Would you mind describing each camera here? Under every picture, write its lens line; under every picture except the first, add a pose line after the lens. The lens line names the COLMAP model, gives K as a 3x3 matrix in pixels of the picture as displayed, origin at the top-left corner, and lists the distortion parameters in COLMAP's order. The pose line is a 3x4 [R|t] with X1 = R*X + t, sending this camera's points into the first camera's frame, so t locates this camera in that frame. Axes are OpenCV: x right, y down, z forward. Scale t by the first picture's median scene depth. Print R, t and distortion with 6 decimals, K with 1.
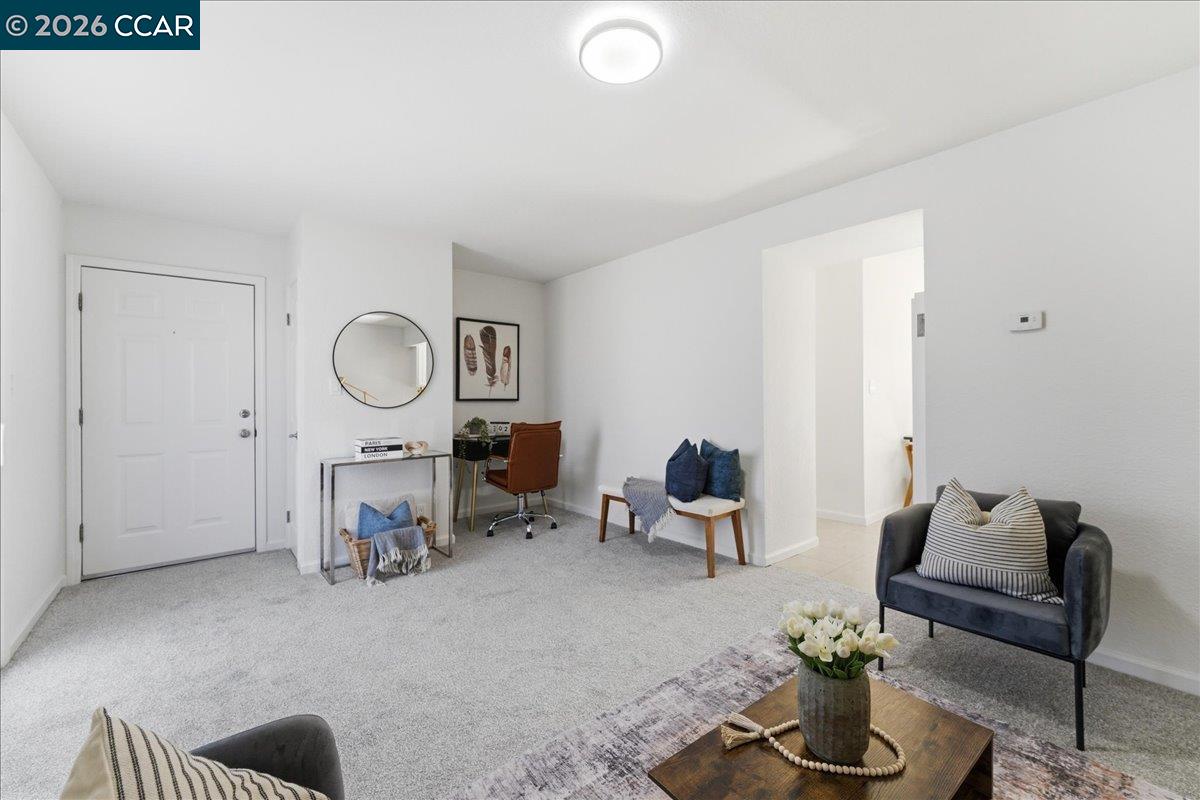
lens RADIAL K [[481.4, 0, 600.1], [0, 481.4, 395.0], [0, 0, 1]] dist [0.001763, 0.000157]
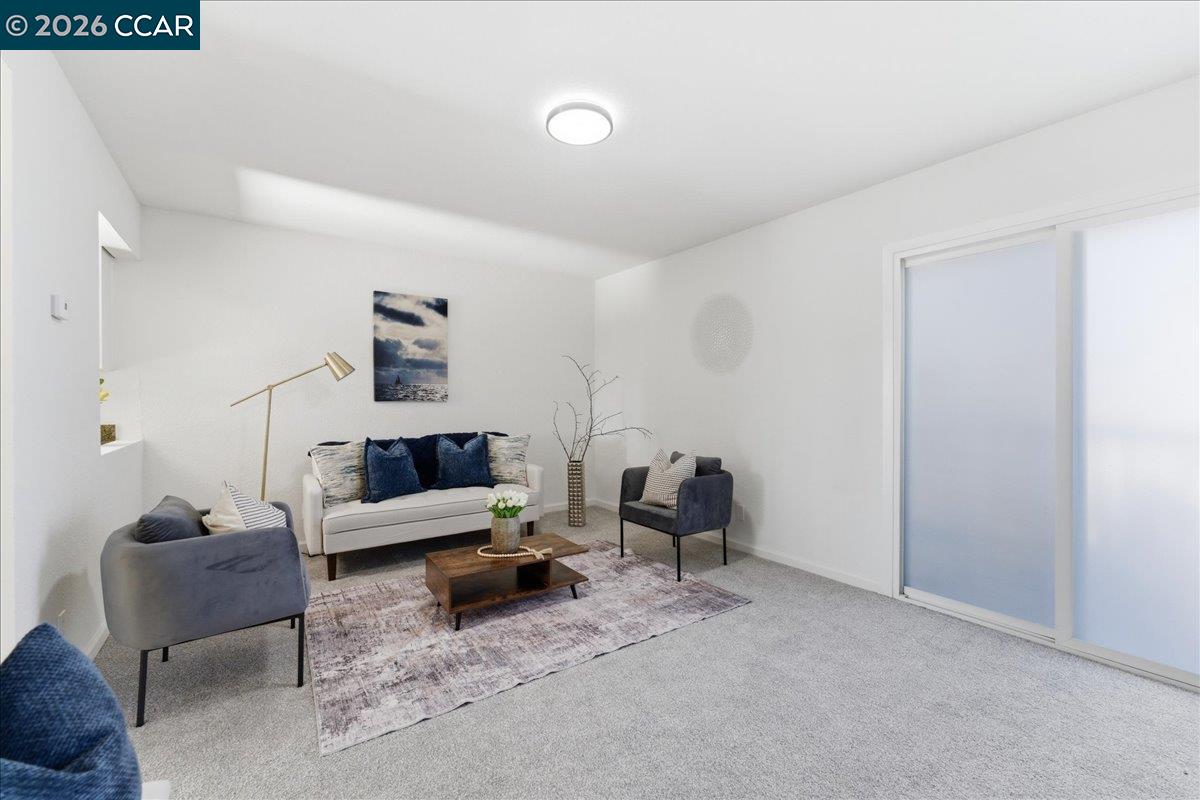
lens RADIAL K [[483.5, 0, 596.4], [0, 483.5, 400.4], [0, 0, 1]] dist [-0.002453, -0.000082]
pose [[-0.996186, 0.006090, 0.087043, -0.054467], [0.005529, 0.999962, -0.006683, 0.008916], [-0.087080, -0.006176, -0.996182, 1.174241]]
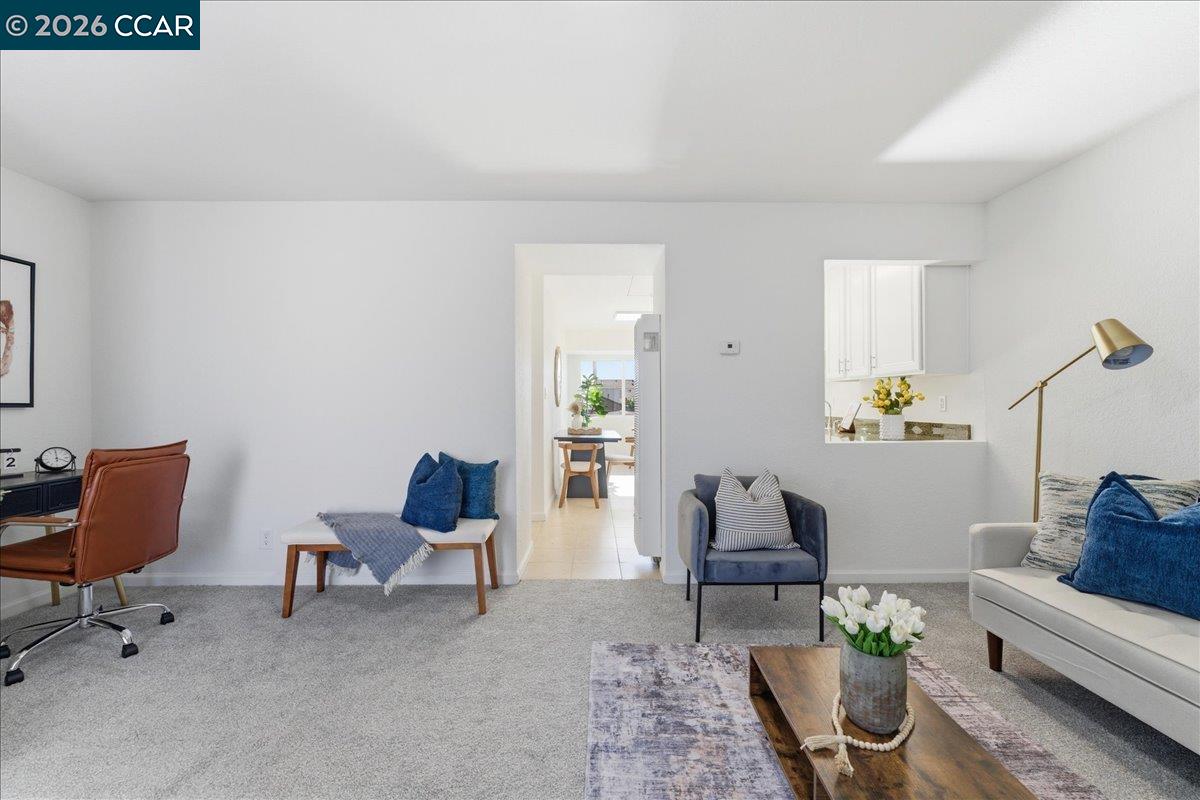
lens RADIAL K [[483.5, 0, 596.4], [0, 483.5, 400.4], [0, 0, 1]] dist [-0.002453, -0.000082]
pose [[0.638280, 0.005660, 0.769784, -0.280224], [-0.007328, 0.999972, -0.001276, 0.001551], [-0.769770, -0.004826, 0.638303, 0.281039]]
